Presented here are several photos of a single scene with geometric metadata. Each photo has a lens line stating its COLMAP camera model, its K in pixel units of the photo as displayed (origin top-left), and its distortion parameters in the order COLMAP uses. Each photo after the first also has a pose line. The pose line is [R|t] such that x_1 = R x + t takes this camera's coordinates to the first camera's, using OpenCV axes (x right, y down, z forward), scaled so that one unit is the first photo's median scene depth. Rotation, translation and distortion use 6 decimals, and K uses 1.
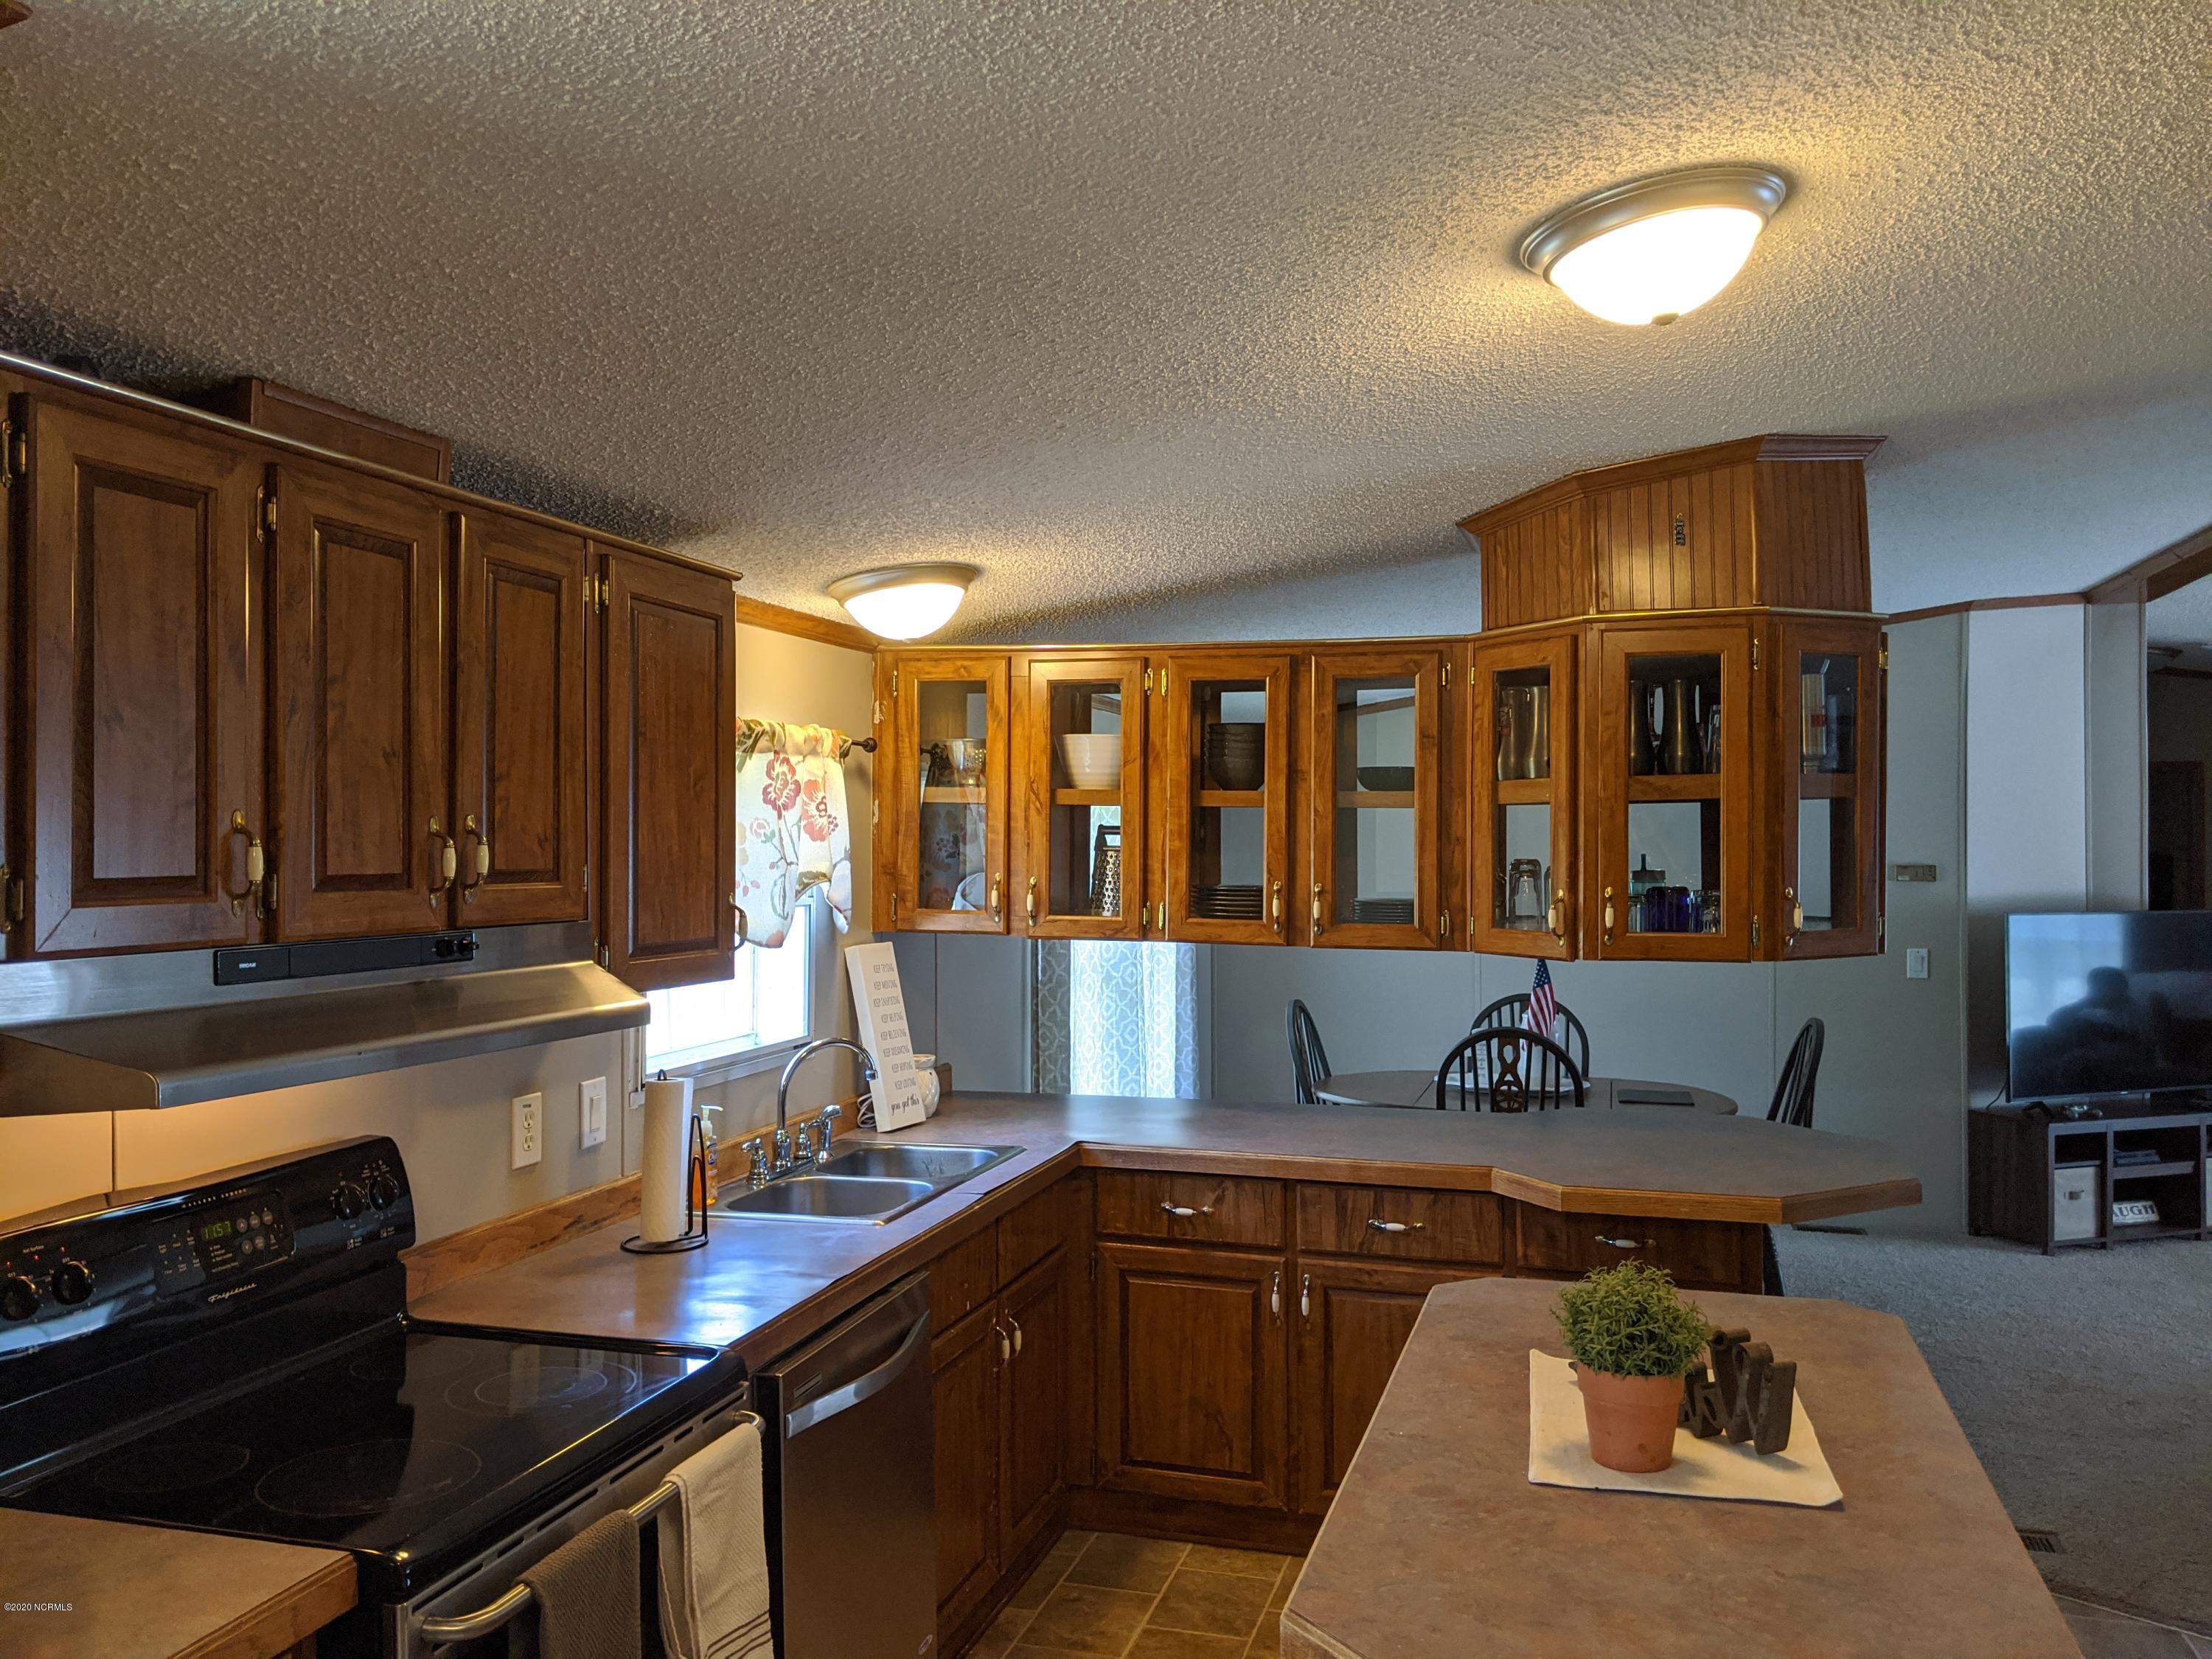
lens RADIAL K [[1780.0, 0, 1107.8], [0, 1780.0, 826.4], [0, 0, 1]] dist [0.064843, -0.122458]
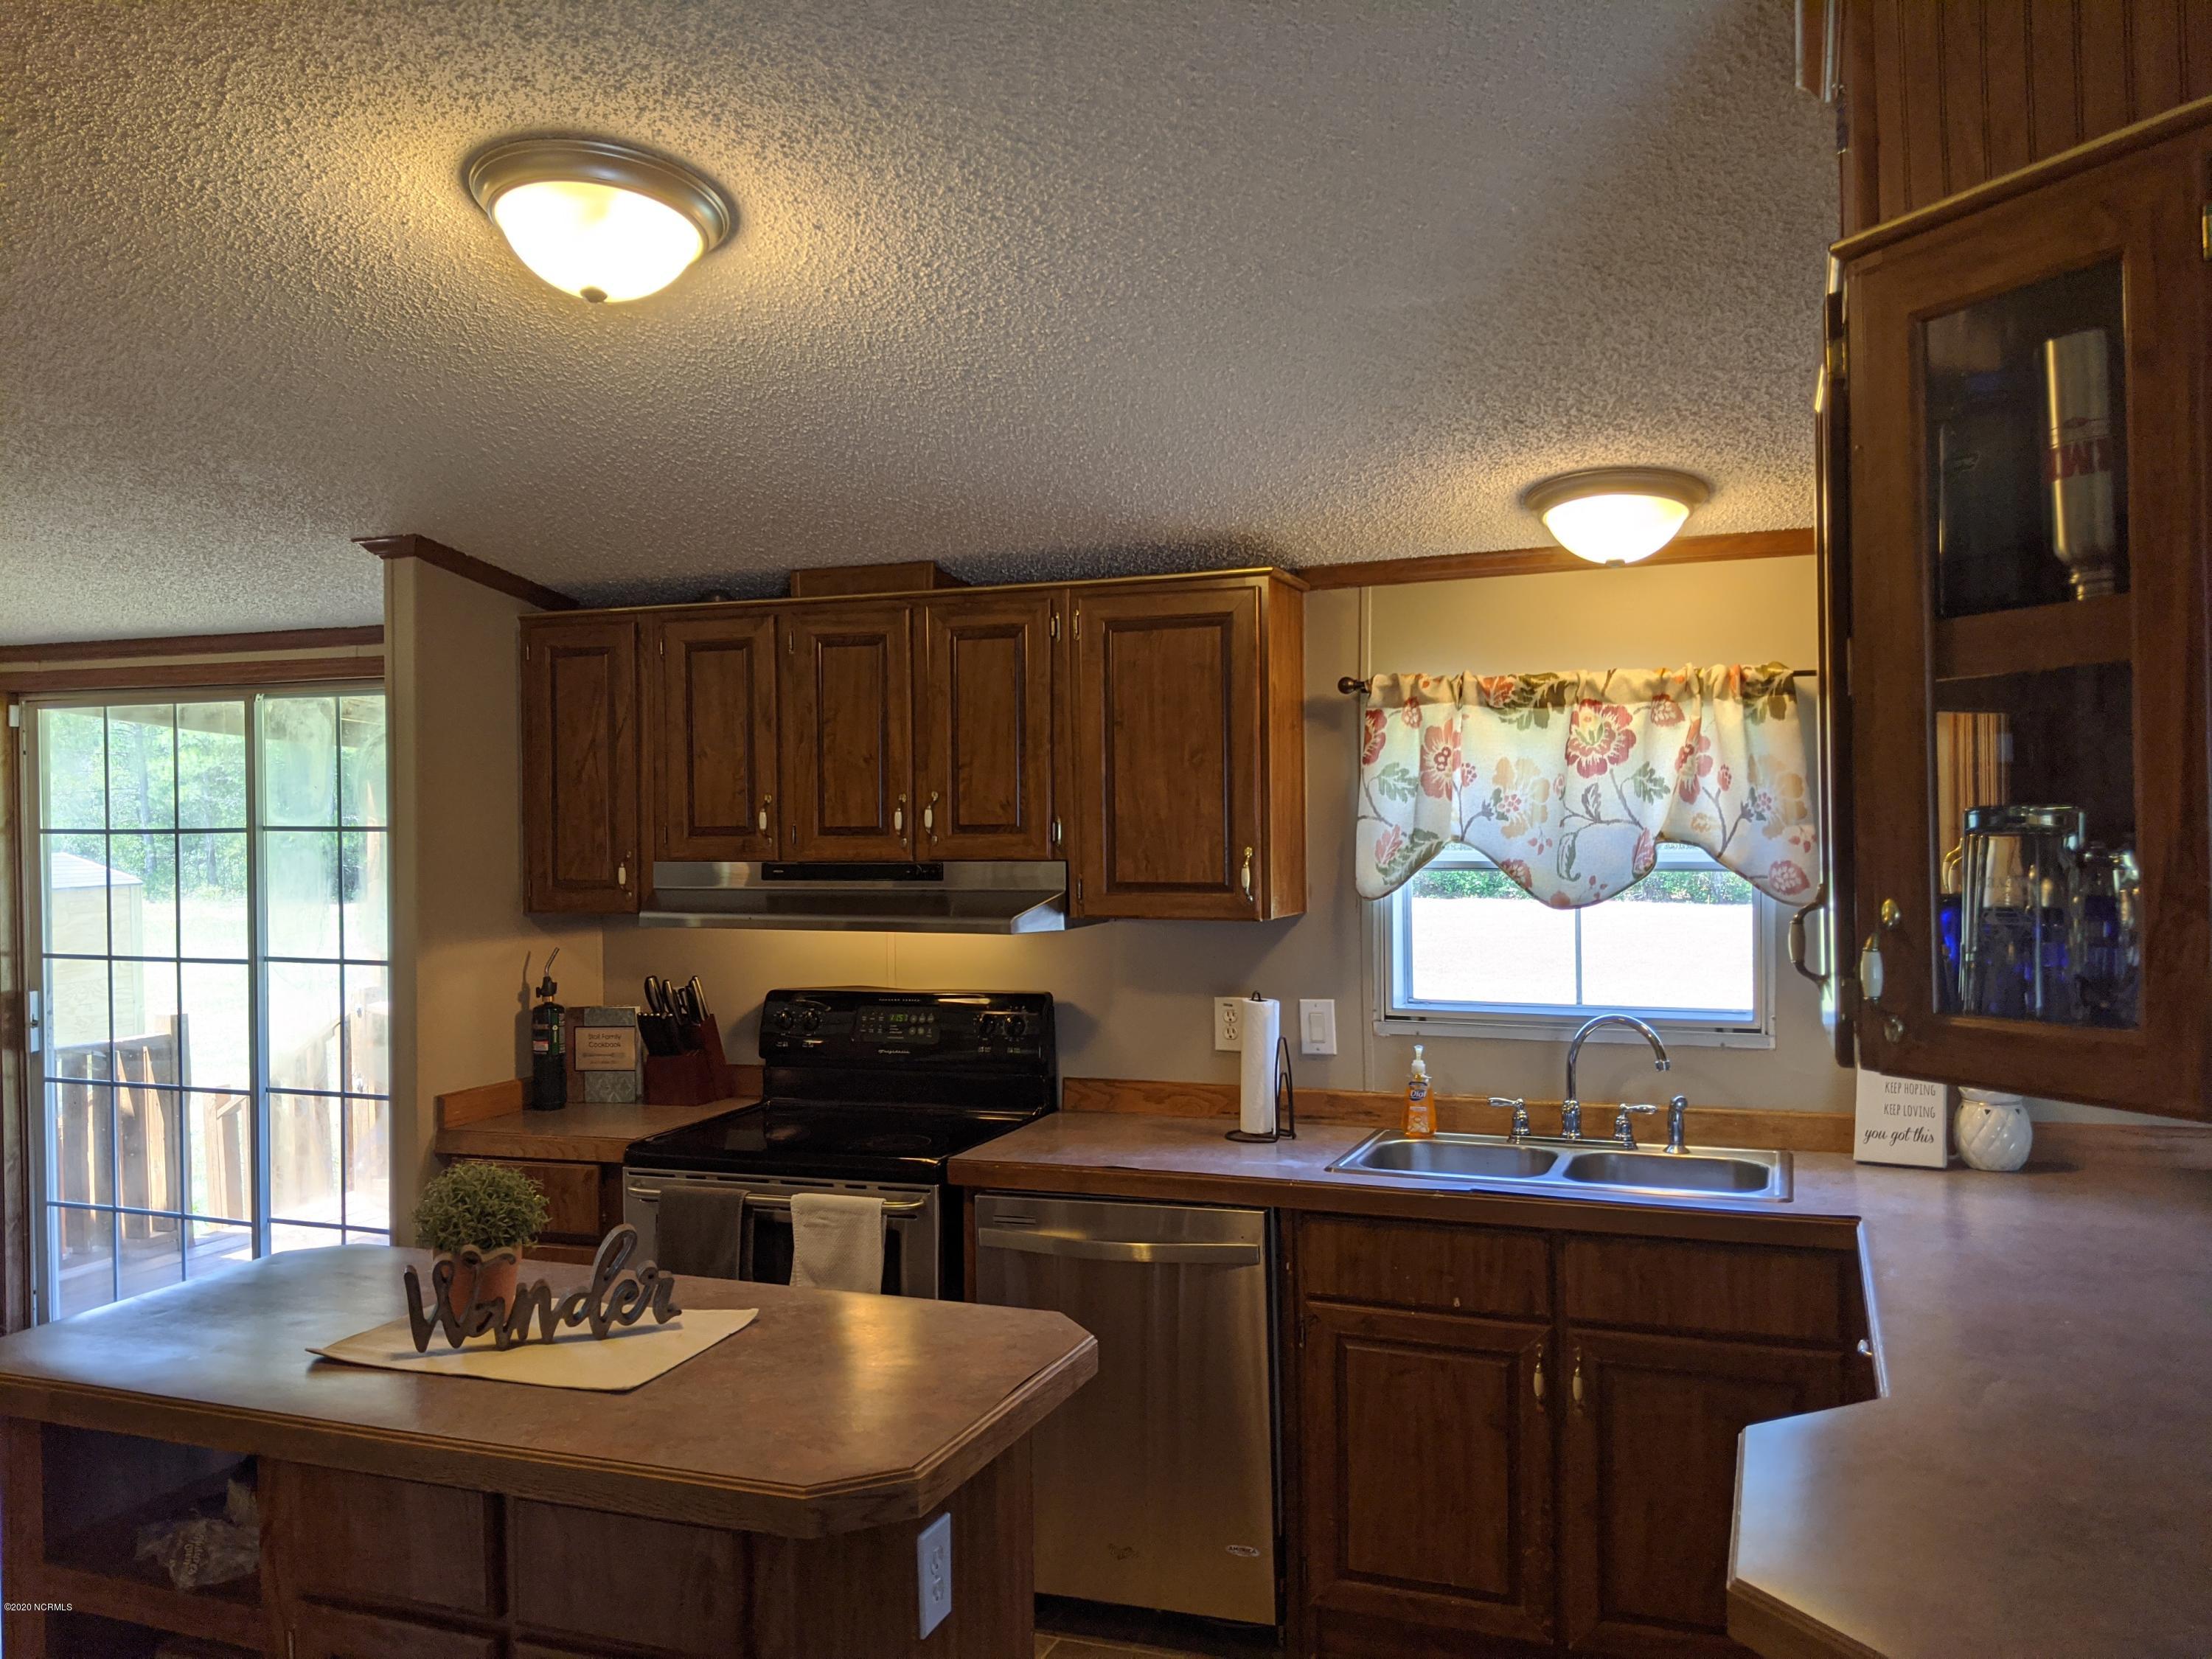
lens RADIAL K [[1780.0, 0, 1111.4], [0, 1780.0, 822.1], [0, 0, 1]] dist [0.064843, -0.122458]
pose [[-0.089045, 0.008272, -0.995993, 1.200383], [0.020808, 0.999763, 0.006443, 0.014575], [0.995810, -0.020151, -0.089196, 1.267684]]
